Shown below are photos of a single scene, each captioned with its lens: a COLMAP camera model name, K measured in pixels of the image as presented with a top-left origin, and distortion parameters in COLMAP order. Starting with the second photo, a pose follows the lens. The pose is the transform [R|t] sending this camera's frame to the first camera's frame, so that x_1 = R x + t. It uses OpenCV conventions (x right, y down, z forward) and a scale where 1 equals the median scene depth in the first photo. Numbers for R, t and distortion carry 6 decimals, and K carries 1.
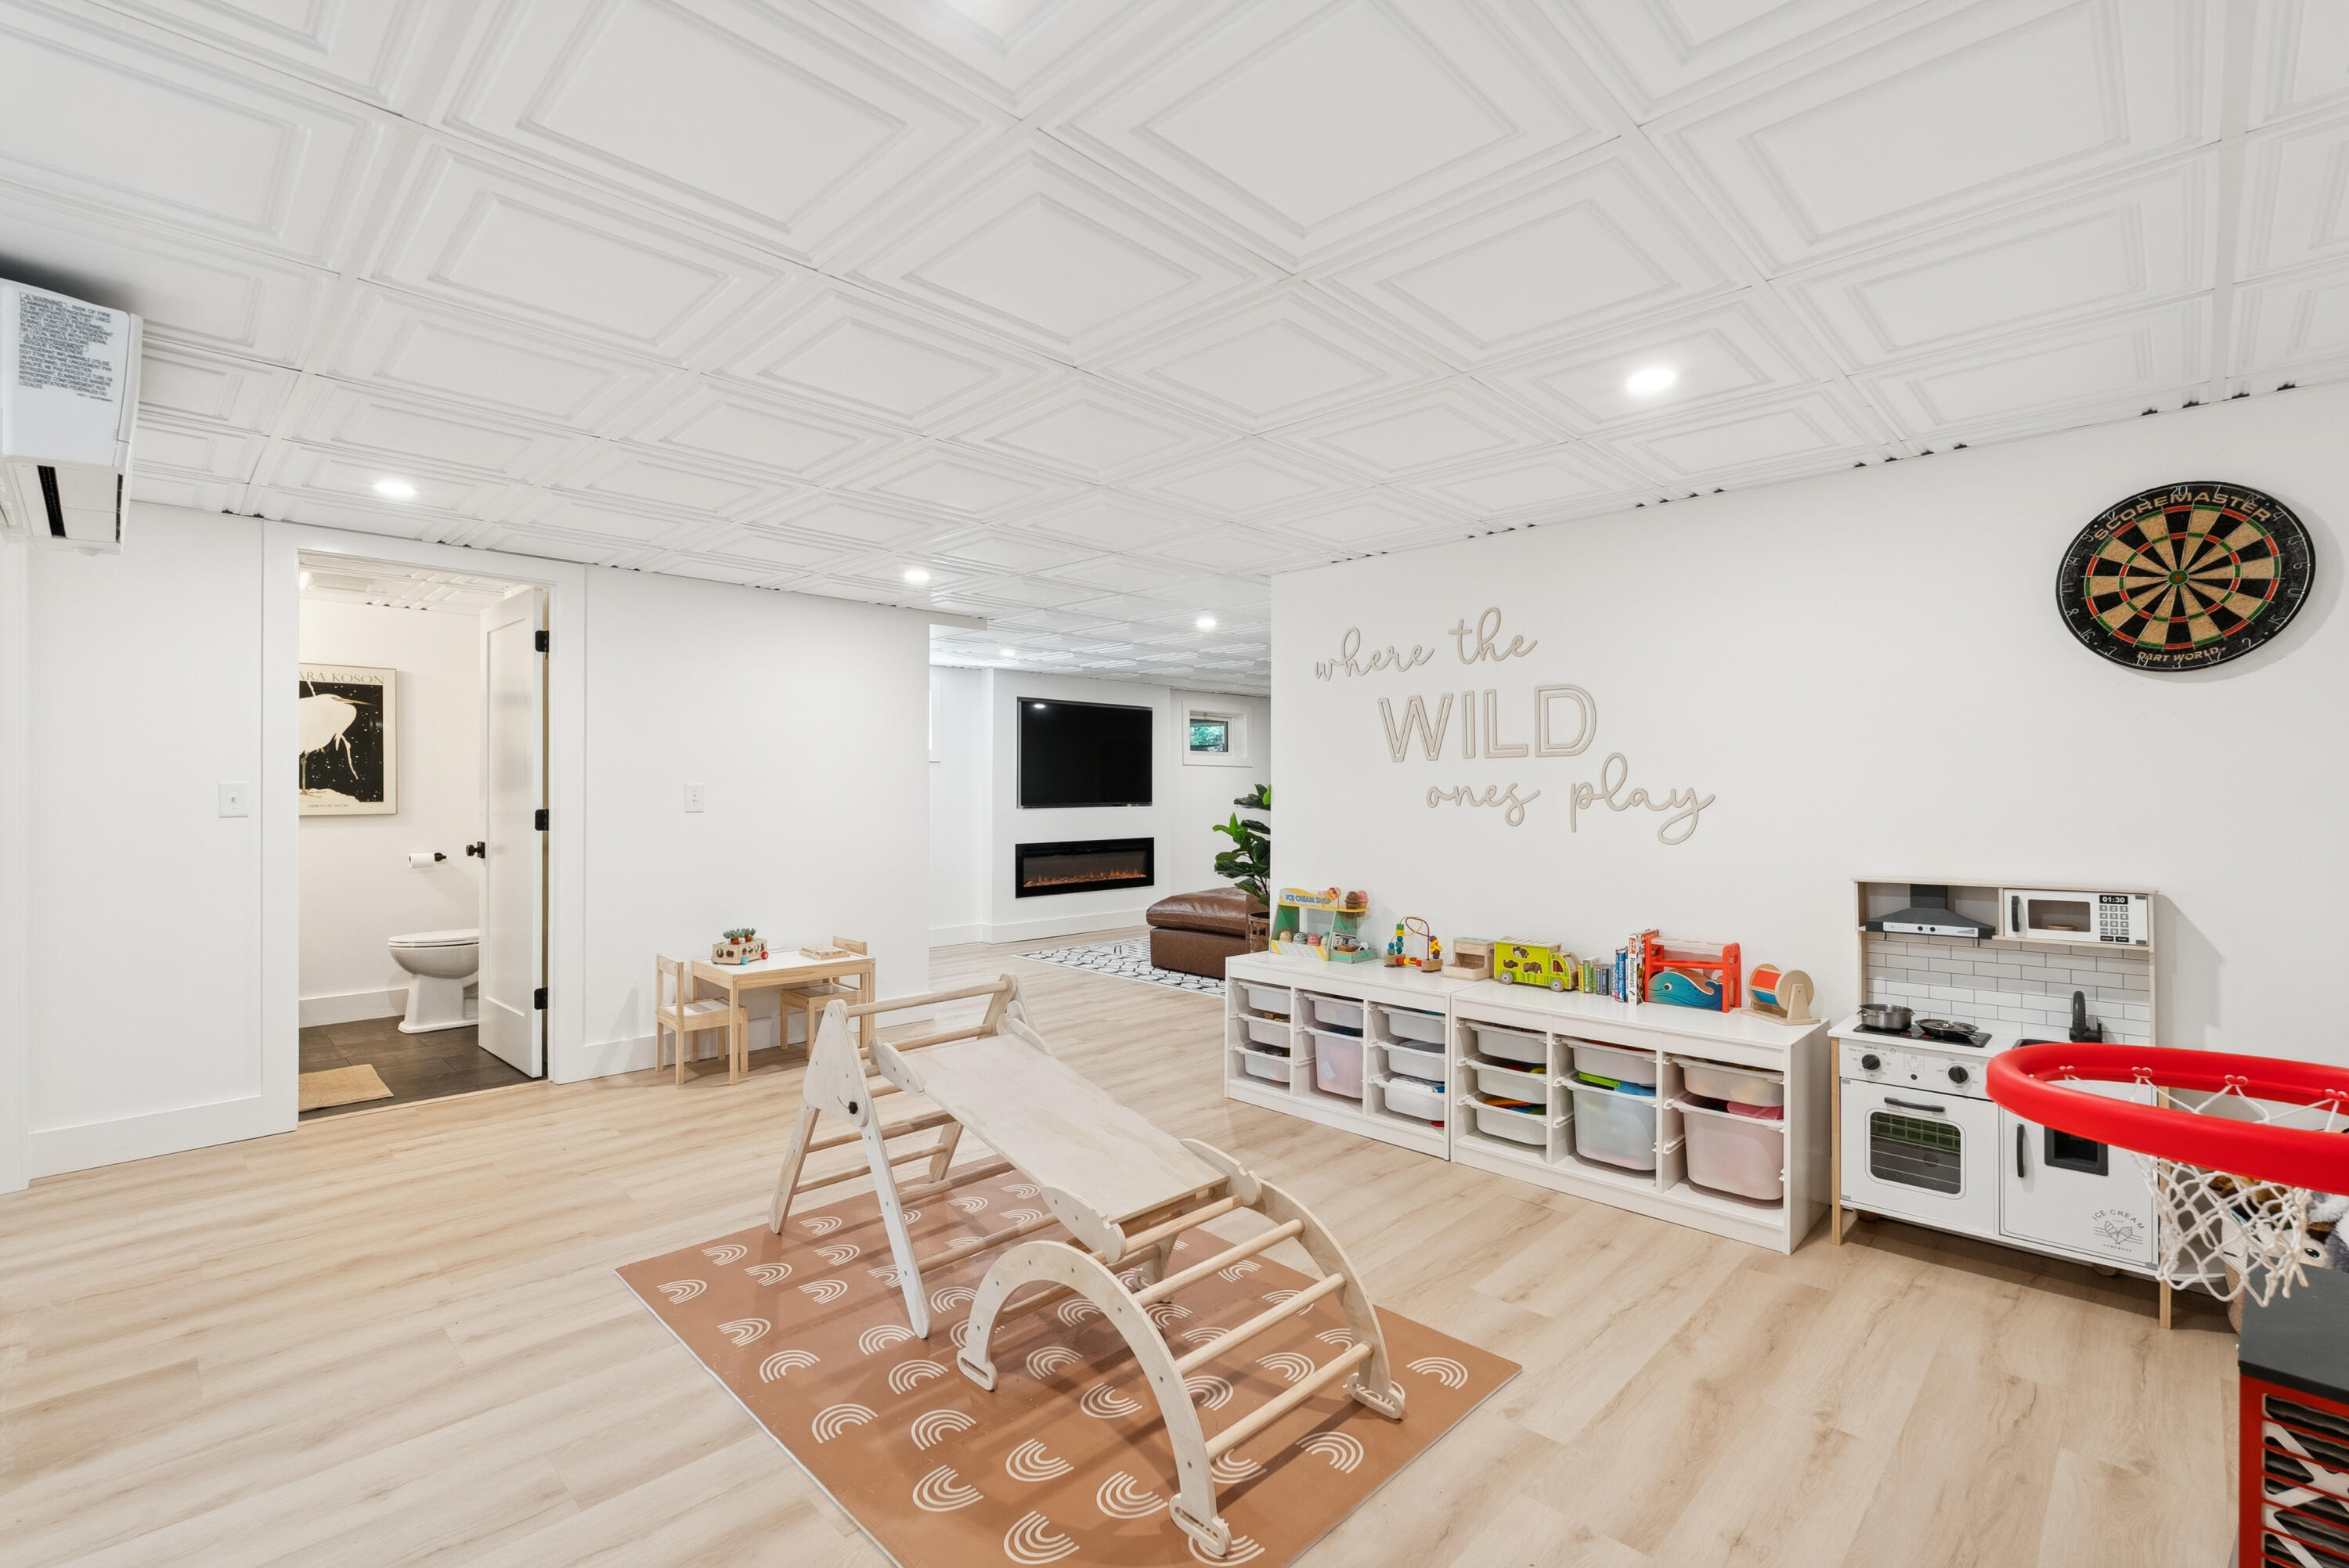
lens RADIAL K [[1055.0, 0, 1174.5], [0, 1055.0, 784.0], [0, 0, 1]] dist [-0.000746, -0.000142]
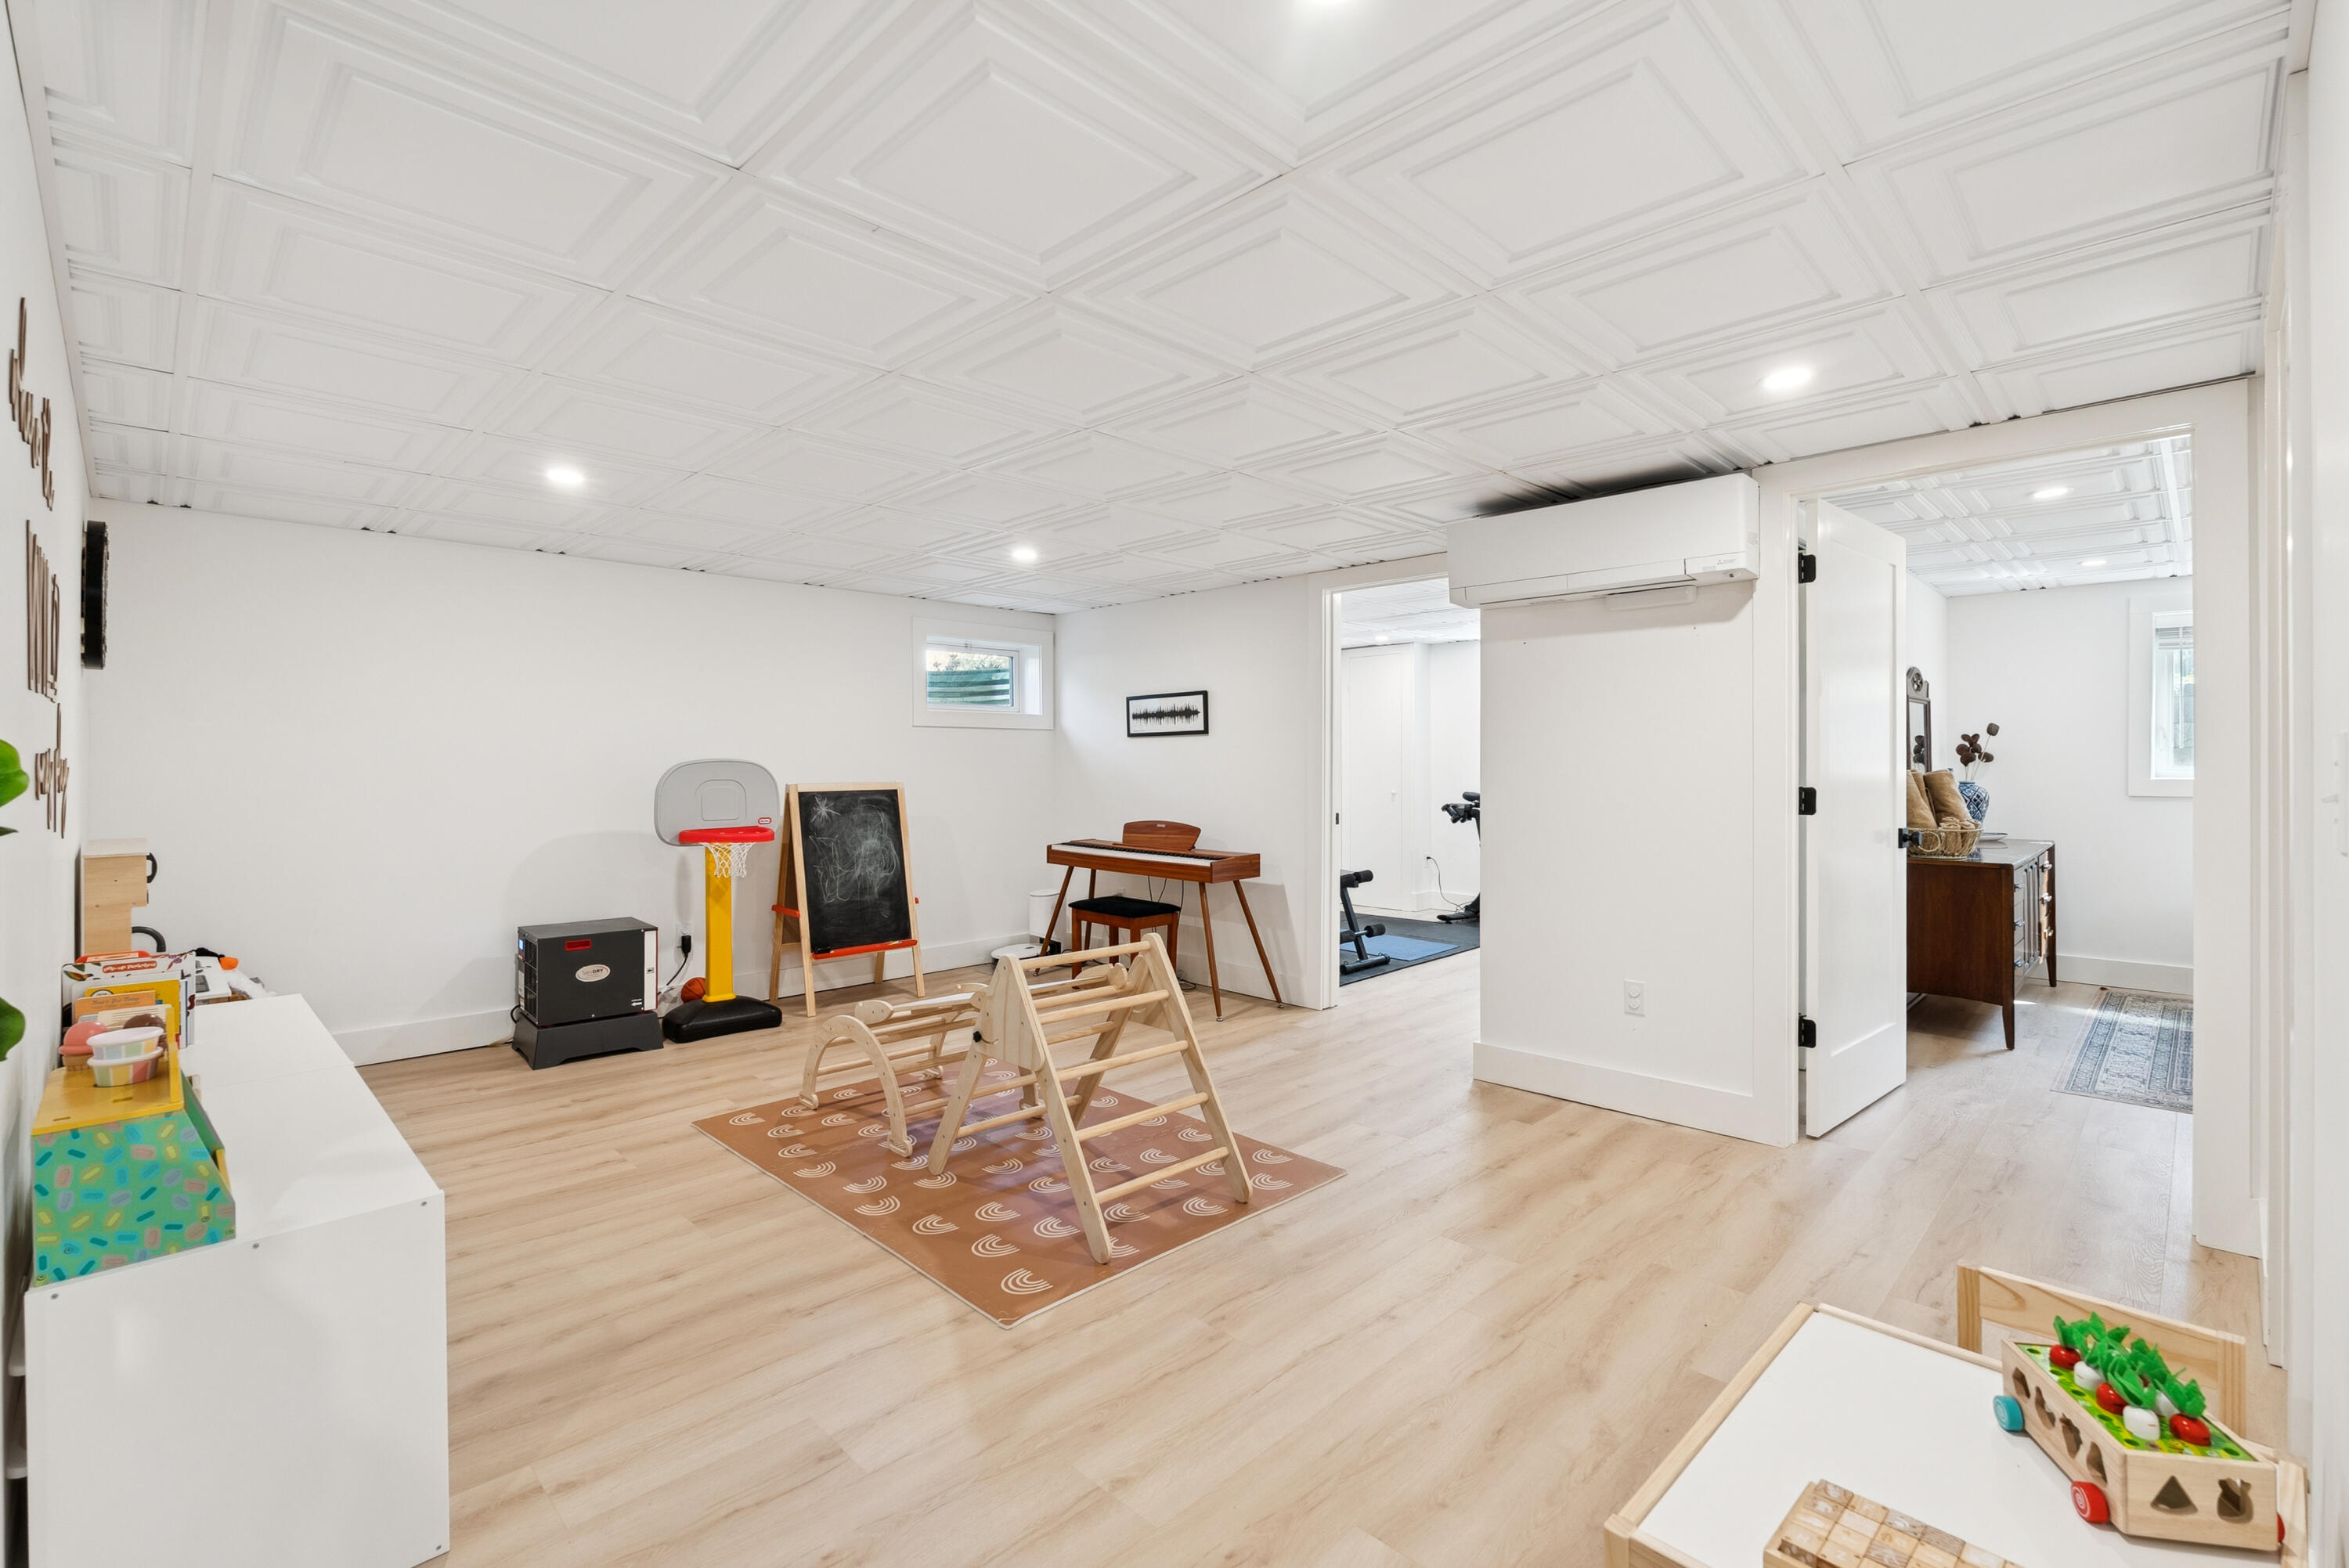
lens RADIAL K [[1055.0, 0, 1174.5], [0, 1055.0, 784.0], [0, 0, 1]] dist [-0.000746, -0.000142]
pose [[-0.999966, 0.000419, 0.008278, -0.343169], [0.000535, 0.999901, 0.014058, 0.013827], [-0.008271, 0.014062, -0.999867, 2.133020]]
